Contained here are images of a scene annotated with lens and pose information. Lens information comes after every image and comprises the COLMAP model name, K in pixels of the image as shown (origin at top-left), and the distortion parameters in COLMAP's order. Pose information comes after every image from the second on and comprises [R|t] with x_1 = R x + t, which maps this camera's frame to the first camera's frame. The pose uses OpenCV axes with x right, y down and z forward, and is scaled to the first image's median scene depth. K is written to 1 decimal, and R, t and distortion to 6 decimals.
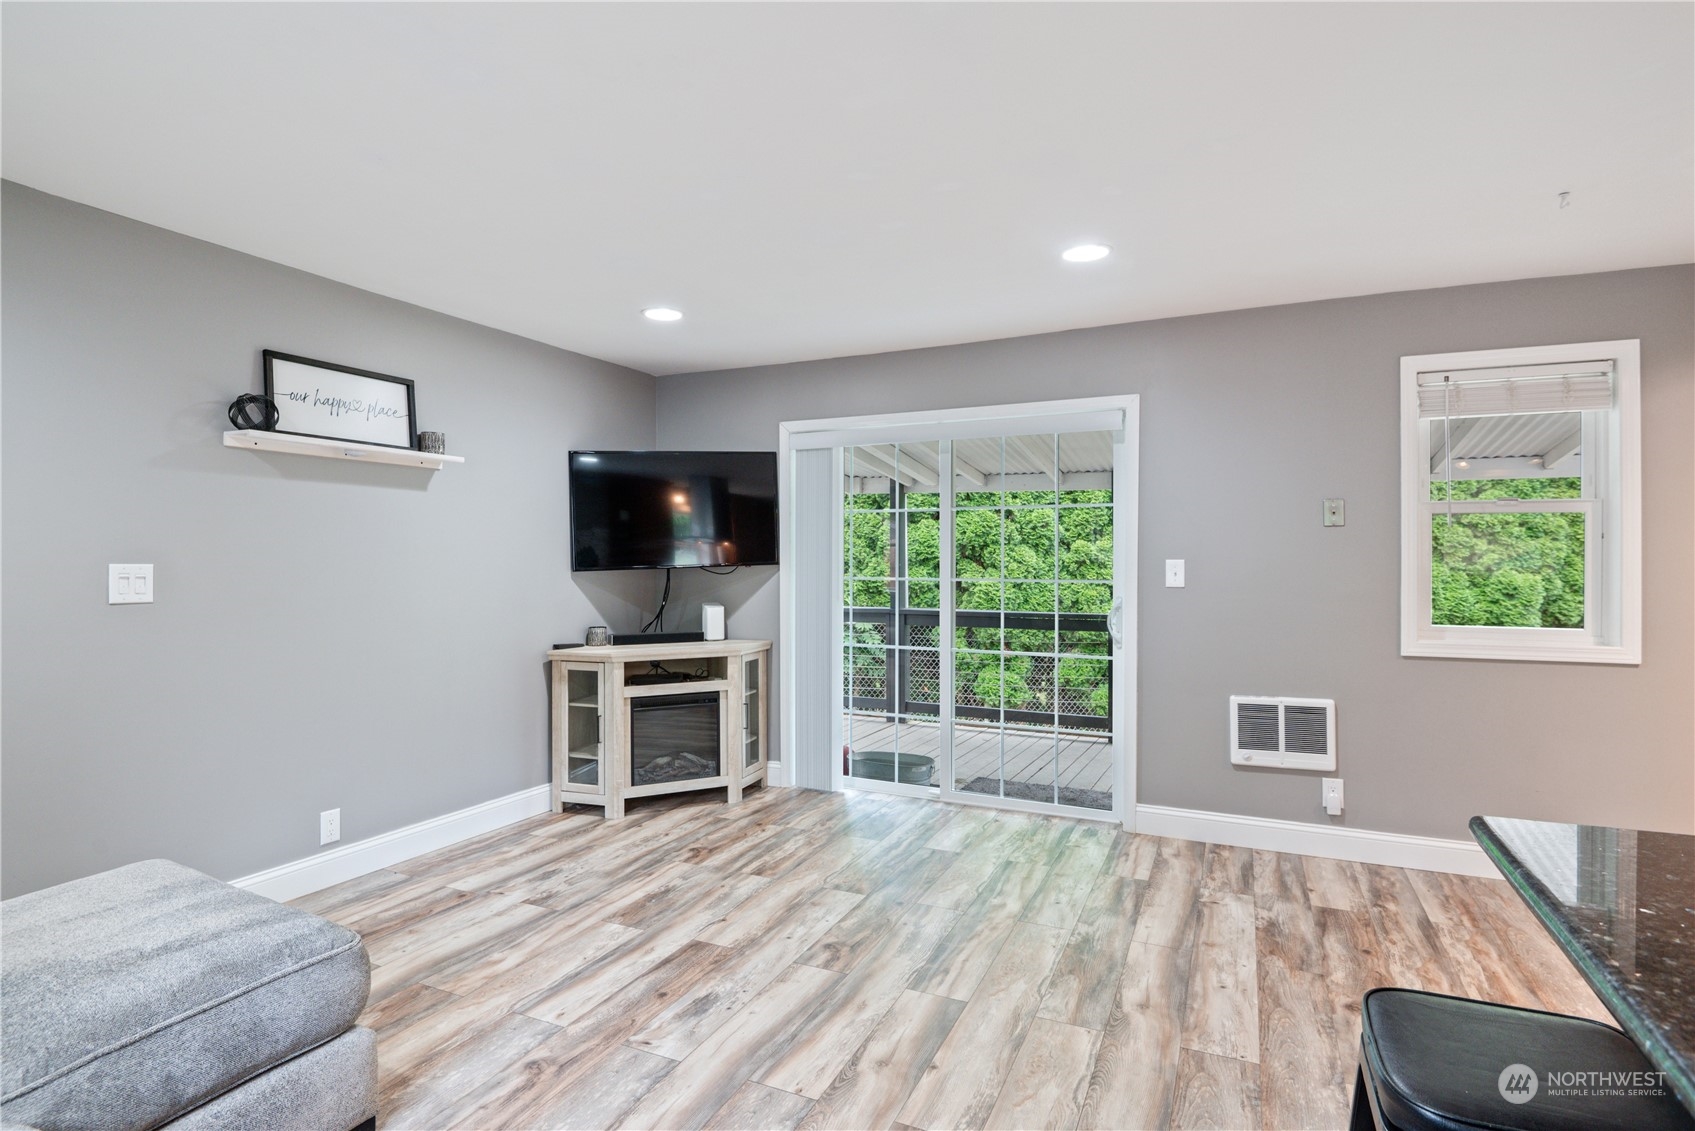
lens RADIAL K [[863.9, 0, 835.8], [0, 863.9, 567.5], [0, 0, 1]] dist [-0.013427, -0.003670]
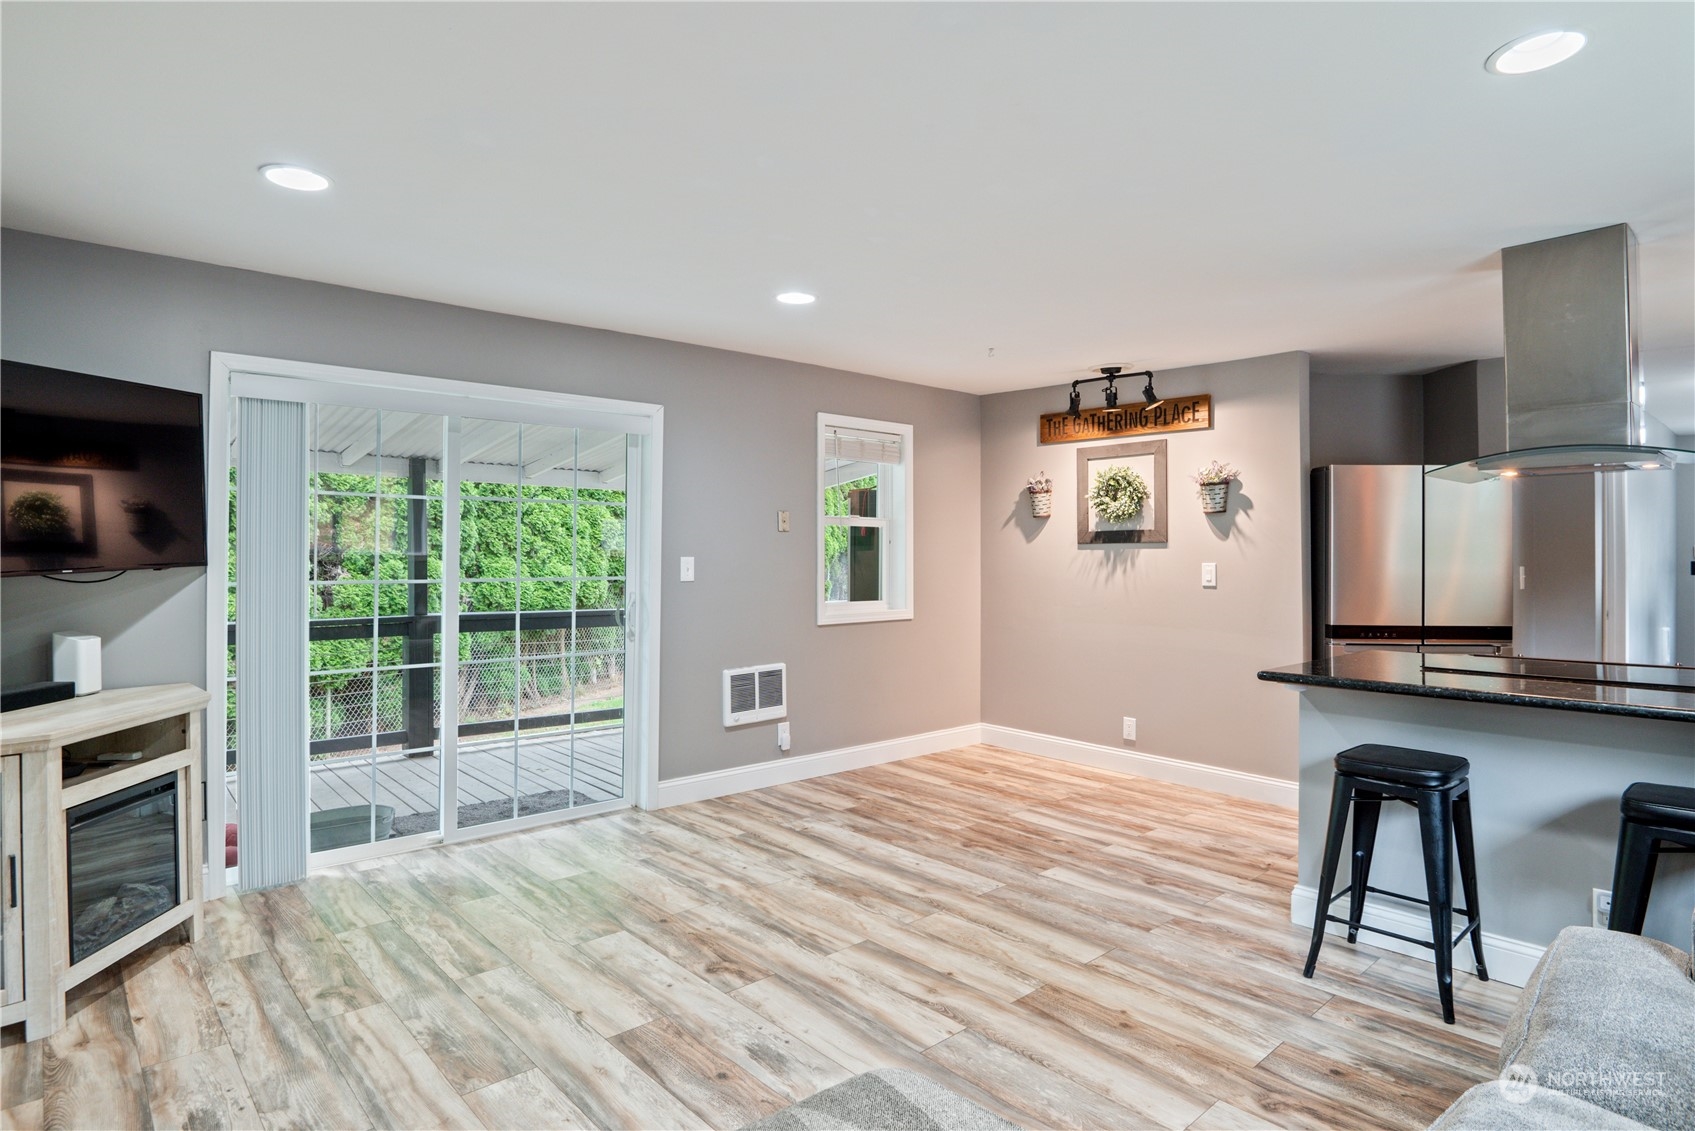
lens RADIAL K [[903.1, 0, 846.3], [0, 903.1, 552.1], [0, 0, 1]] dist [-0.017358, -0.006390]
pose [[0.393554, 0.001321, 0.919300, -0.687992], [0.007403, 0.999962, -0.004606, -0.009289], [-0.919271, 0.008619, 0.393530, 0.383081]]
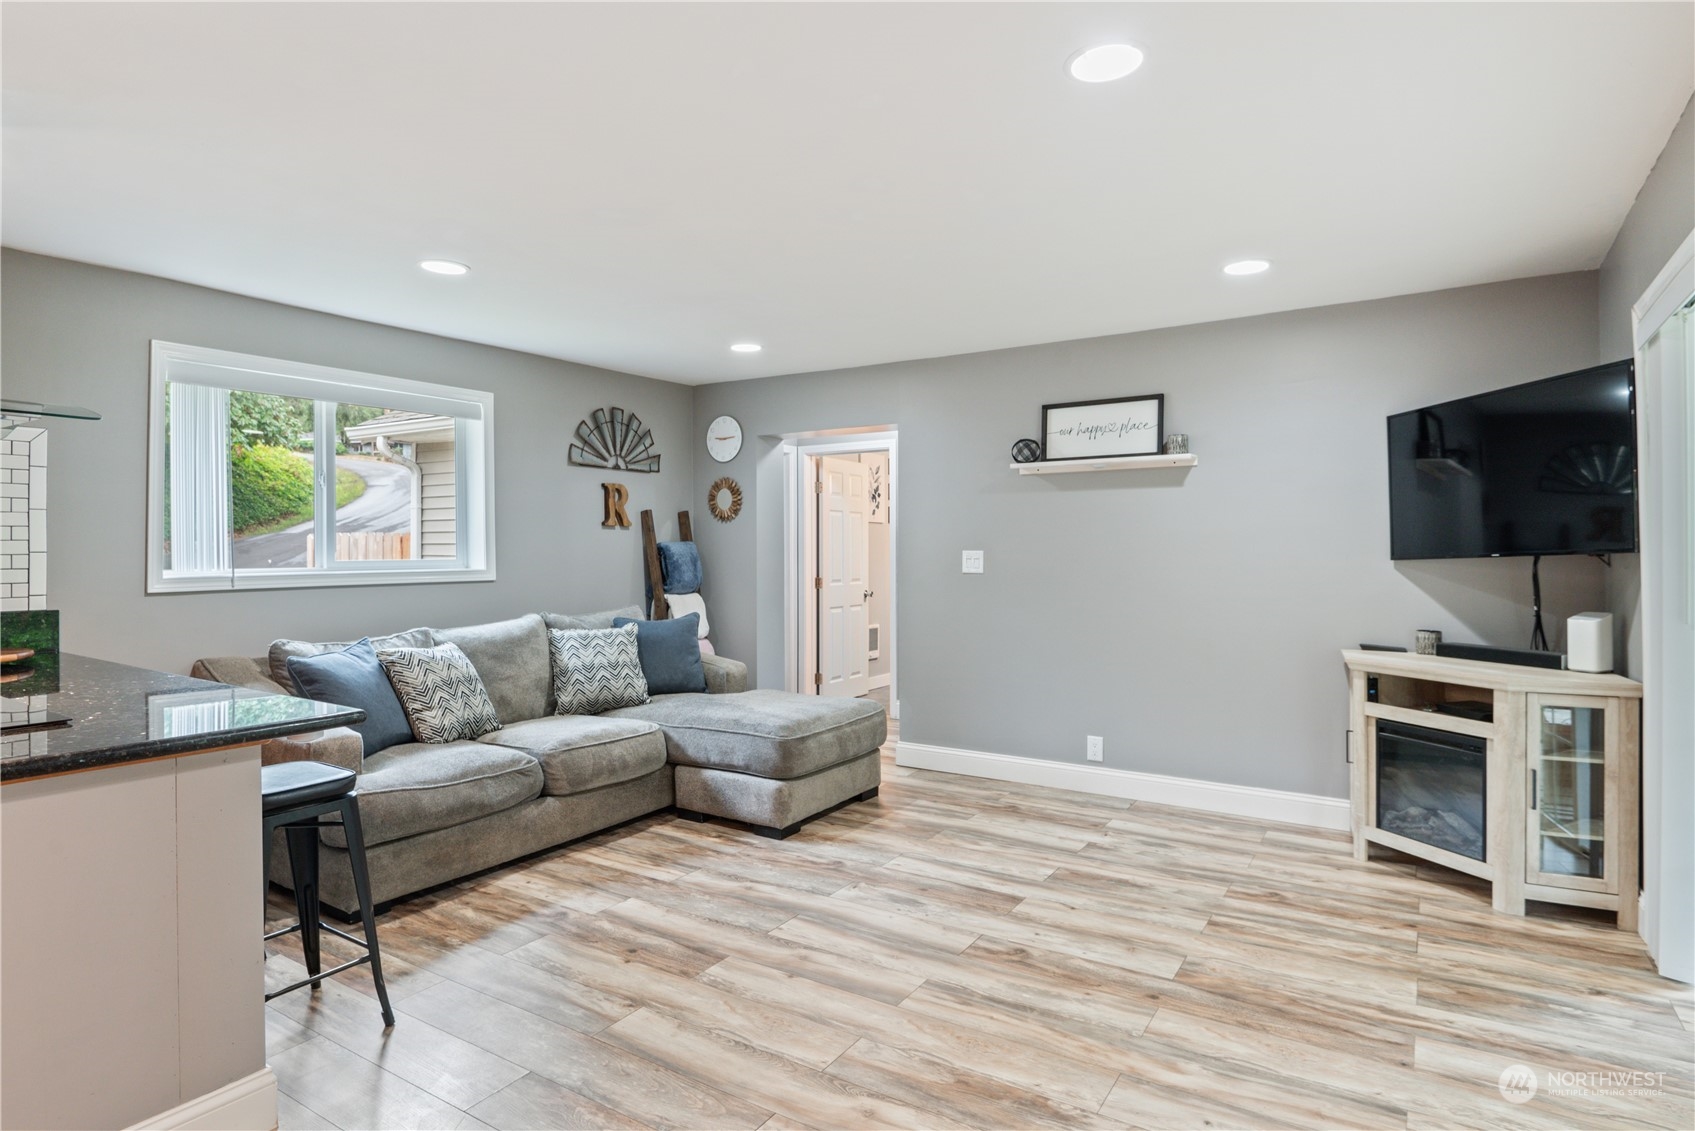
lens RADIAL K [[930.4, 0, 841.9], [0, 930.4, 557.7], [0, 0, 1]] dist [-0.018455, -0.003658]
pose [[-0.135320, 0.008641, -0.990764, 0.835463], [-0.005421, 0.999941, 0.009462, -0.005020], [0.990787, 0.006651, -0.135265, 0.758274]]
